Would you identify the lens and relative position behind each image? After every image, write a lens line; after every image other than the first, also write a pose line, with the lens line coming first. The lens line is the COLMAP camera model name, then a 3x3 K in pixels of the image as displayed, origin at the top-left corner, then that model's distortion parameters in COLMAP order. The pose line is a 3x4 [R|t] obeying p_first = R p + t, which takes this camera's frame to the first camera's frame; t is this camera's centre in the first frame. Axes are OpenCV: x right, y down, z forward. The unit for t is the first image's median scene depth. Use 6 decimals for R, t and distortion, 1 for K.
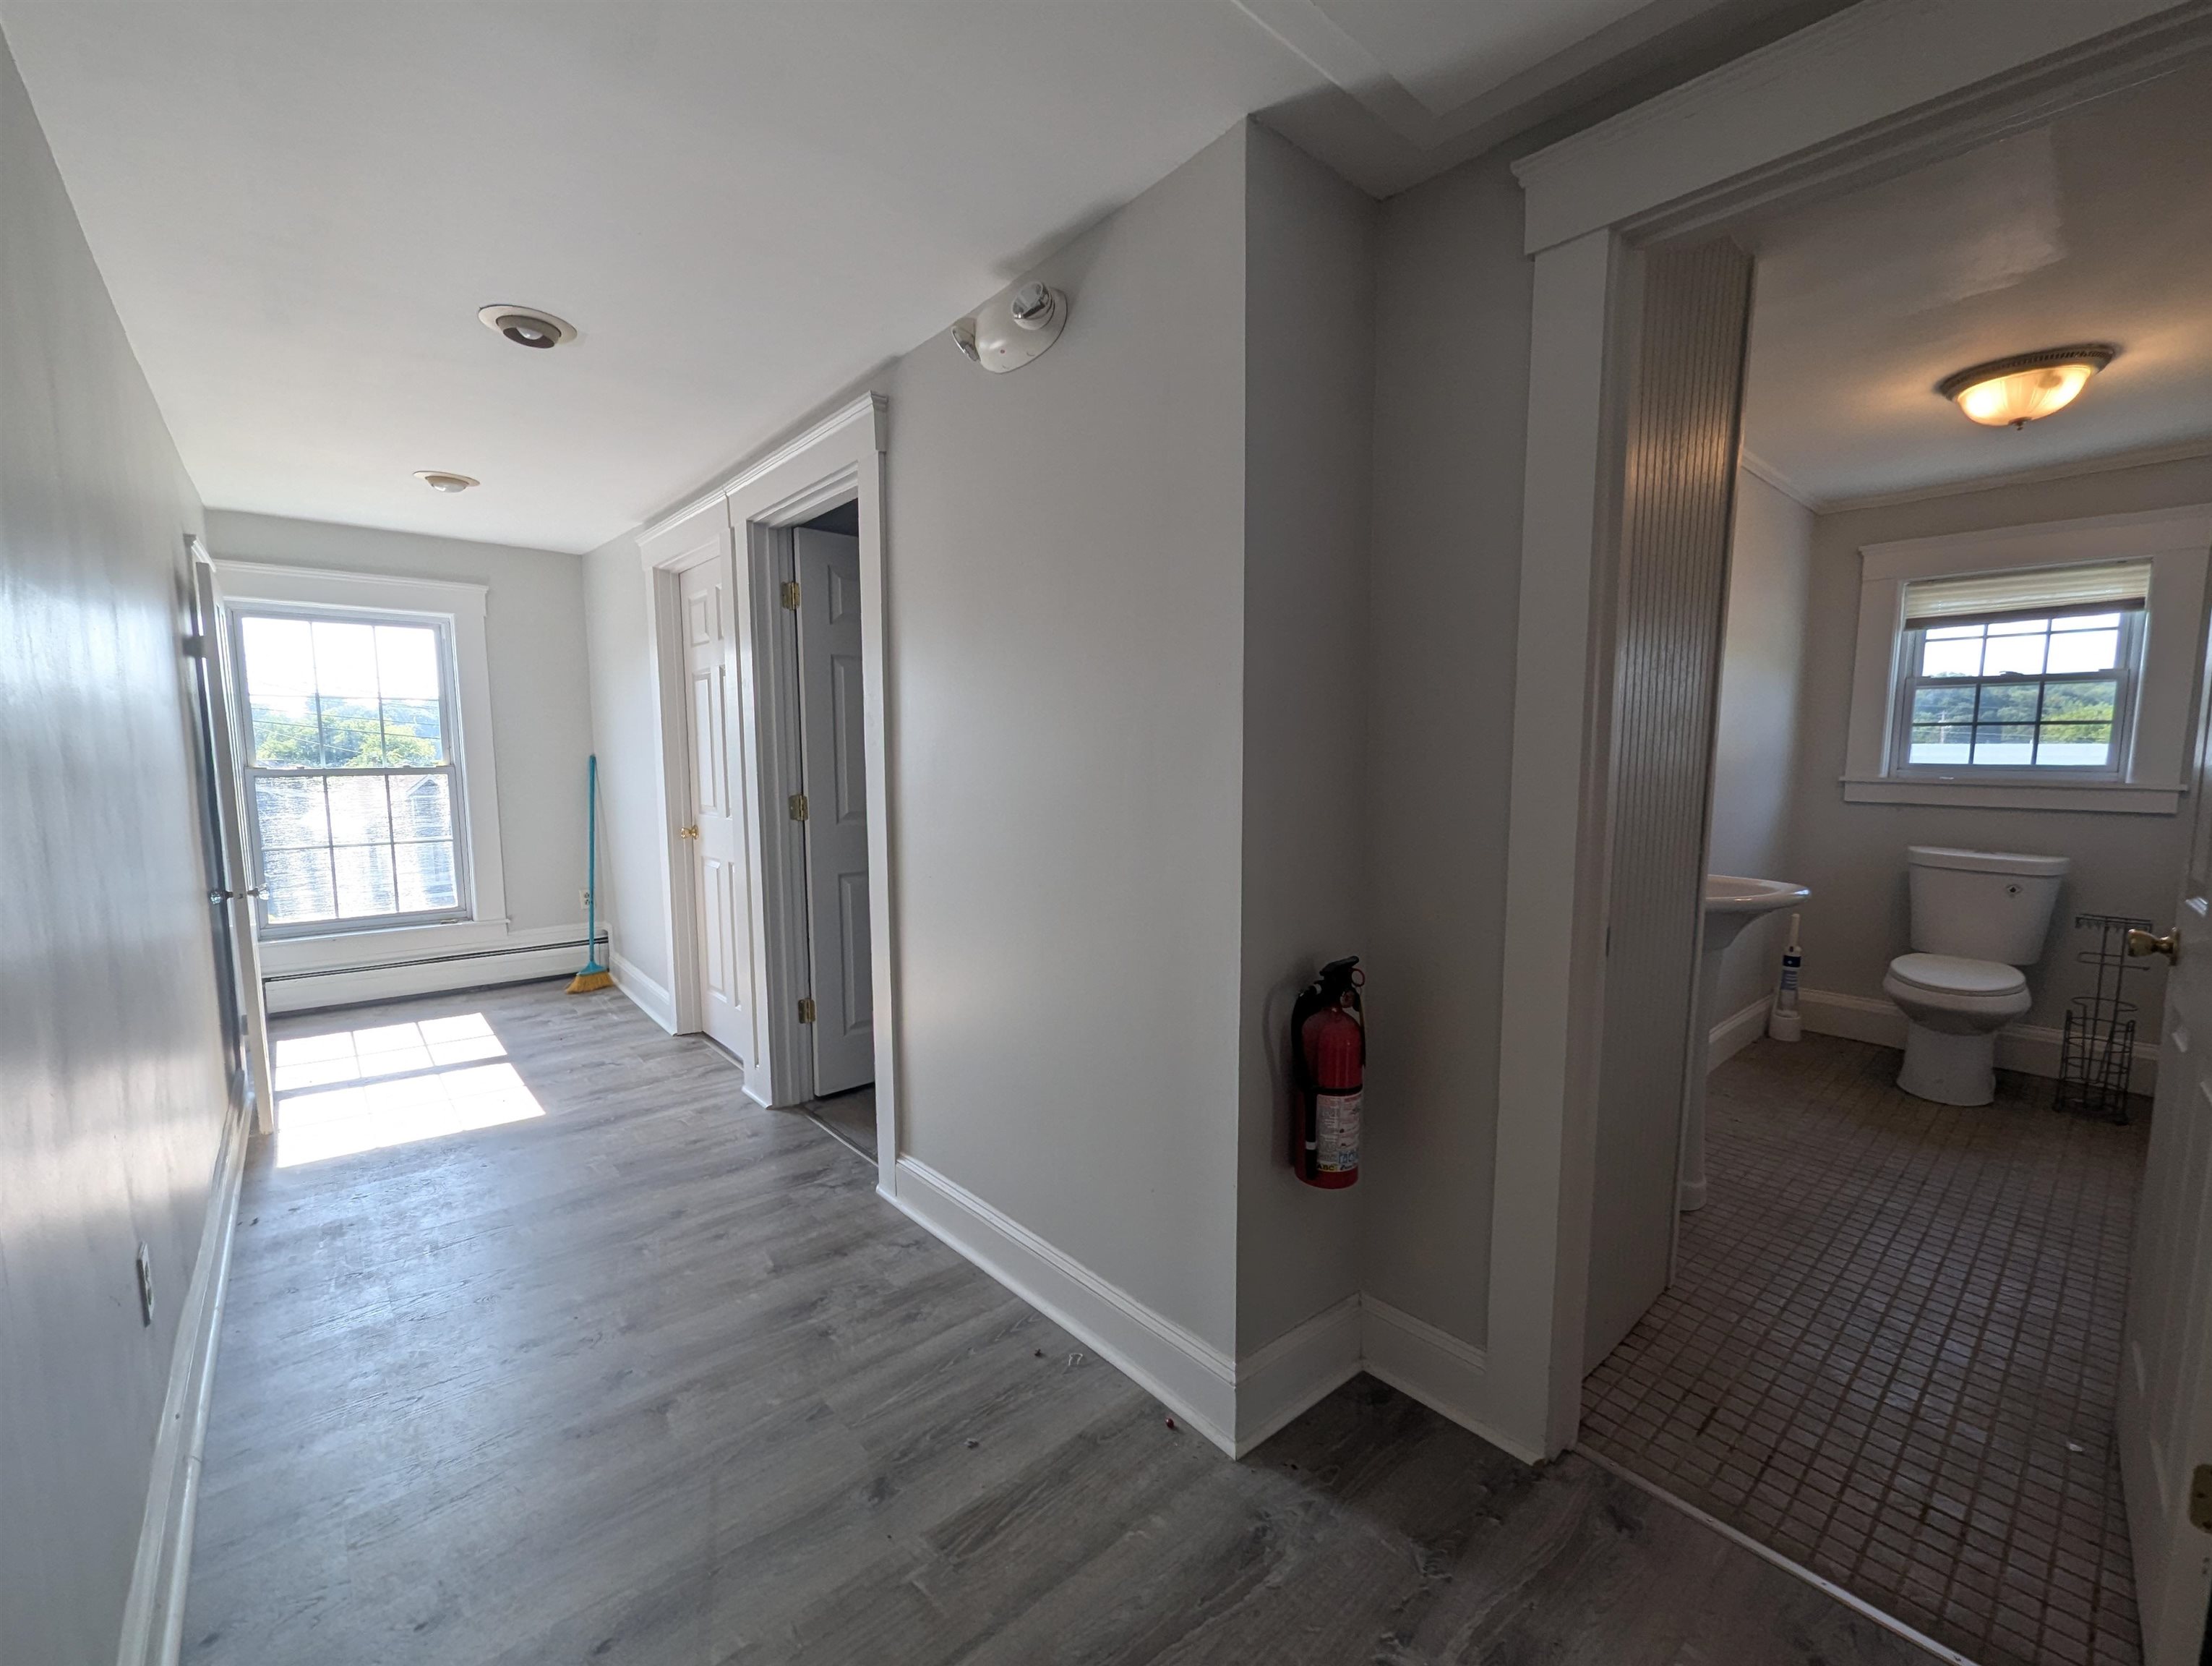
lens RADIAL K [[923.3, 0, 1112.1], [0, 923.3, 845.7], [0, 0, 1]] dist [-0.000787, -0.000444]
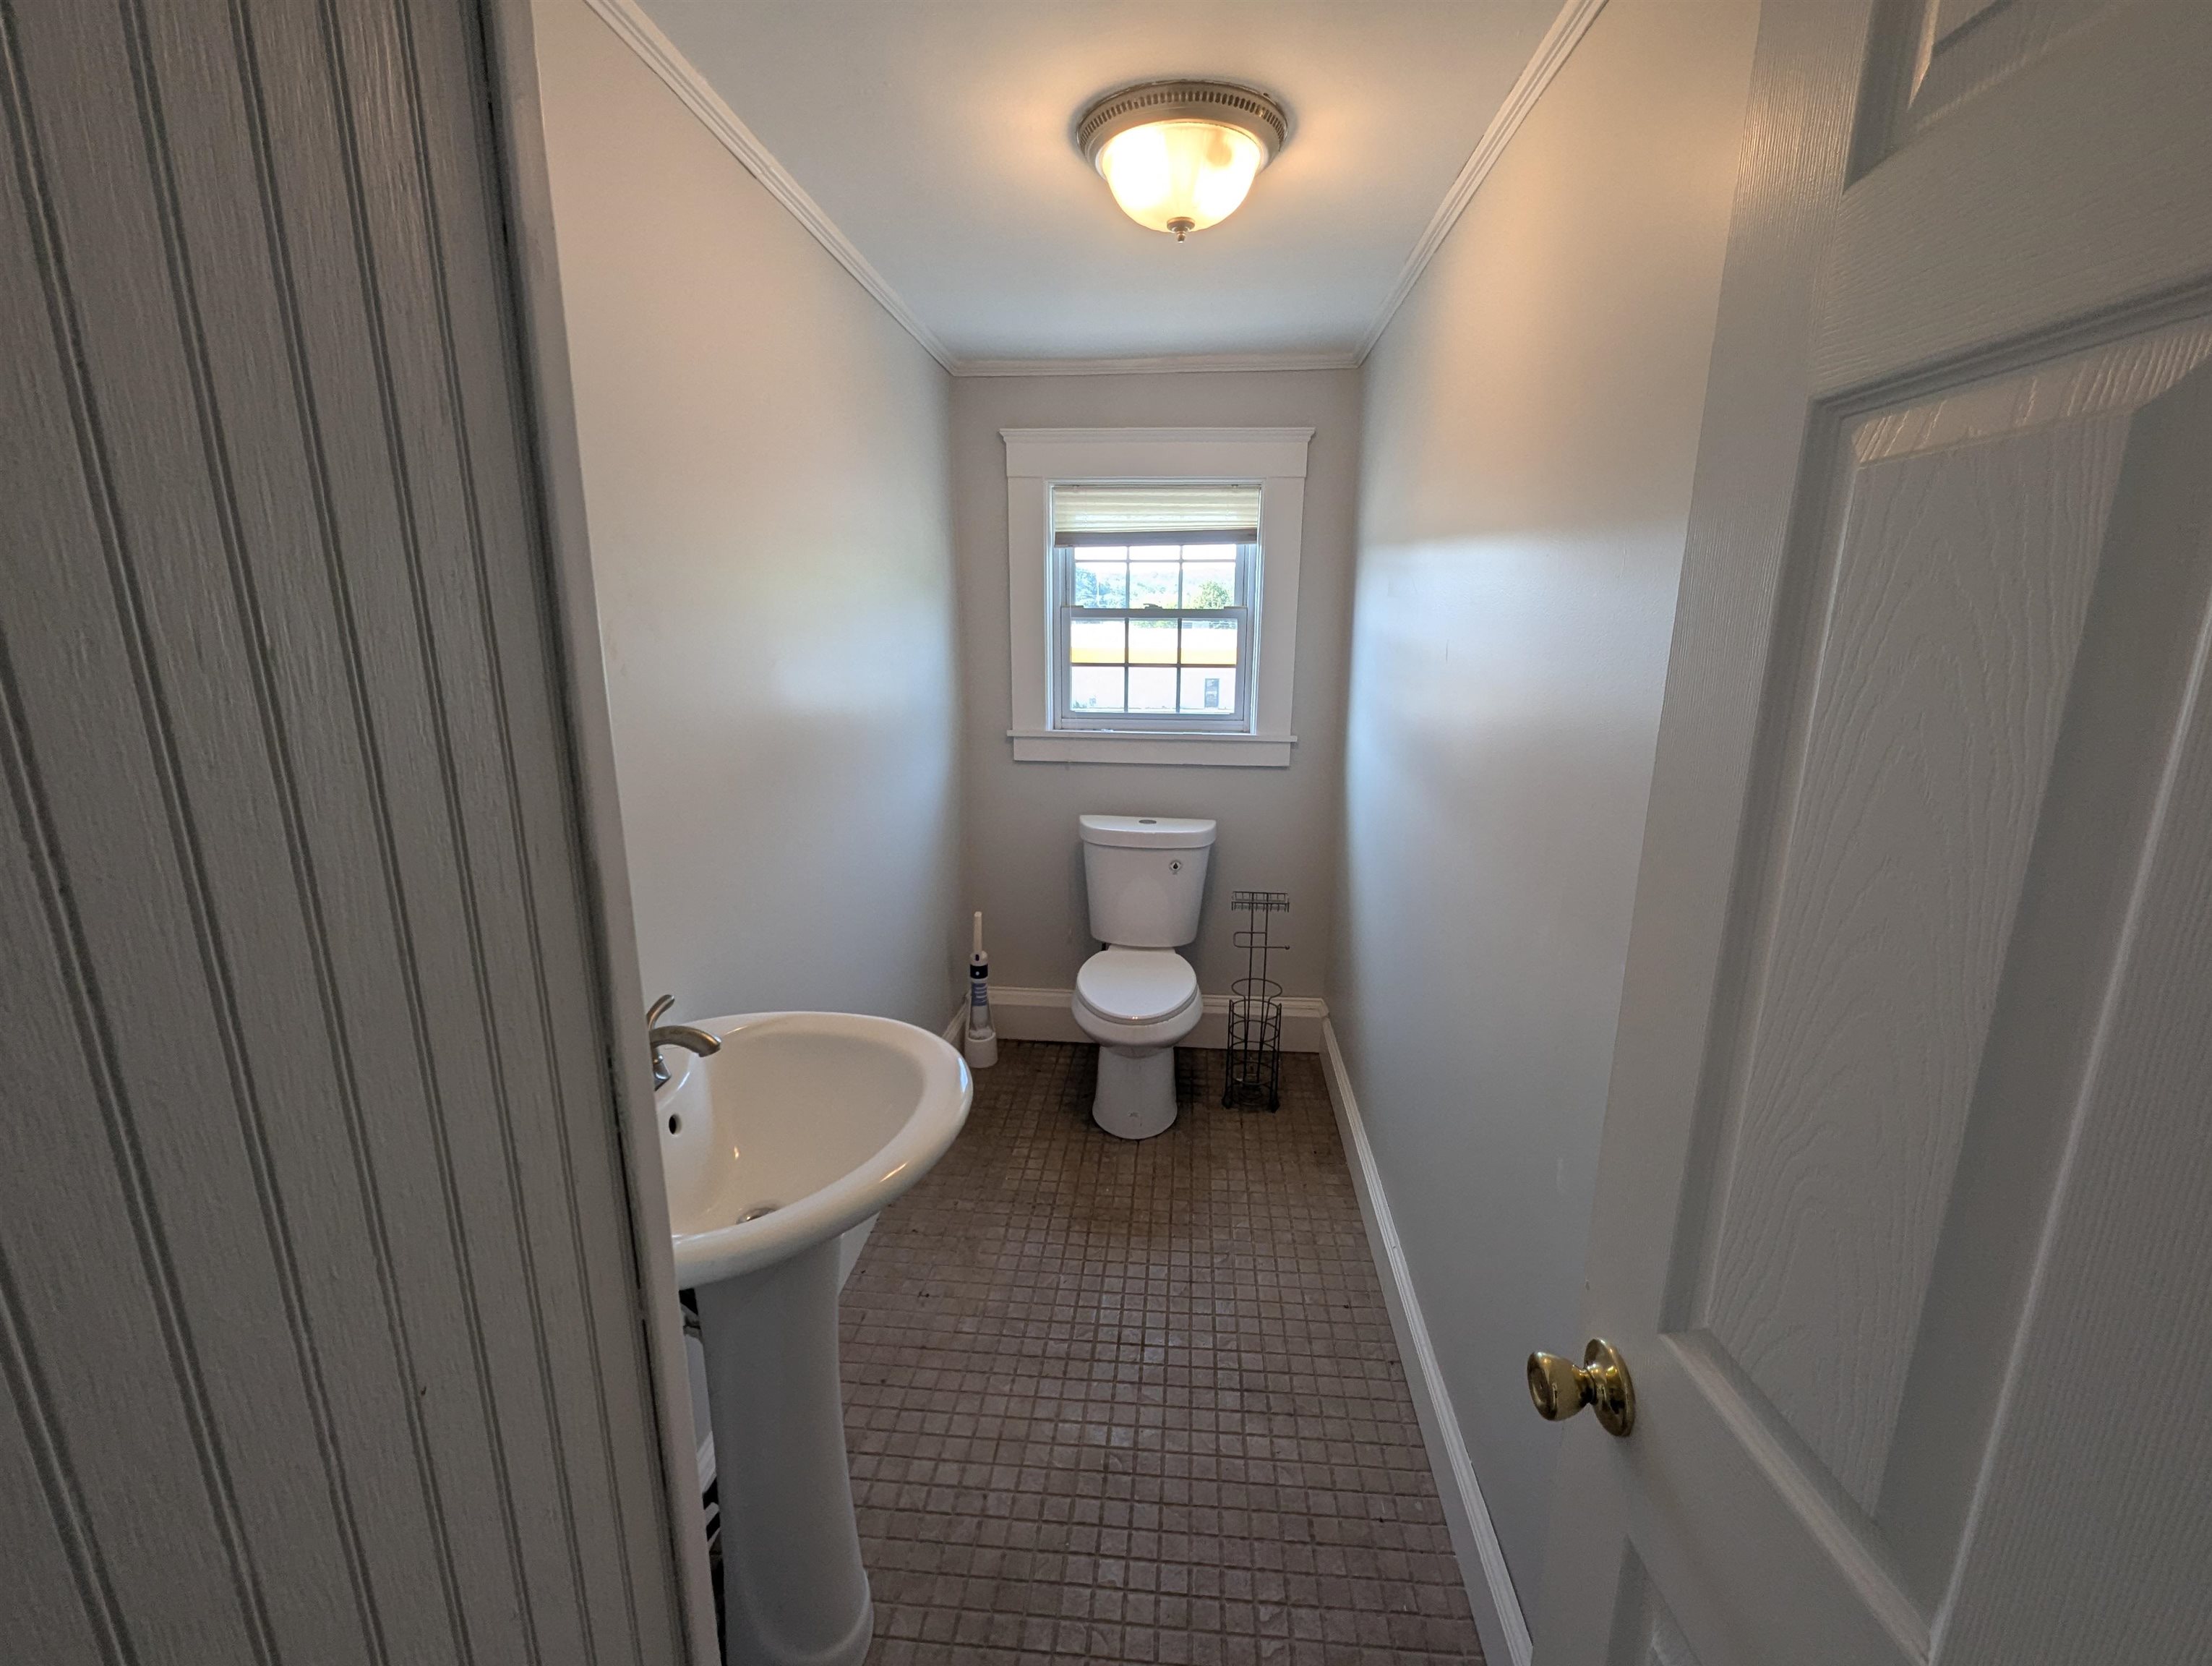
lens RADIAL K [[923.3, 0, 1112.1], [0, 923.3, 845.7], [0, 0, 1]] dist [-0.000787, -0.000444]
pose [[0.717905, -0.158424, 0.677875, 0.342413], [0.069039, 0.985163, 0.157124, -0.110792], [-0.692709, -0.066000, 0.718191, 0.411869]]
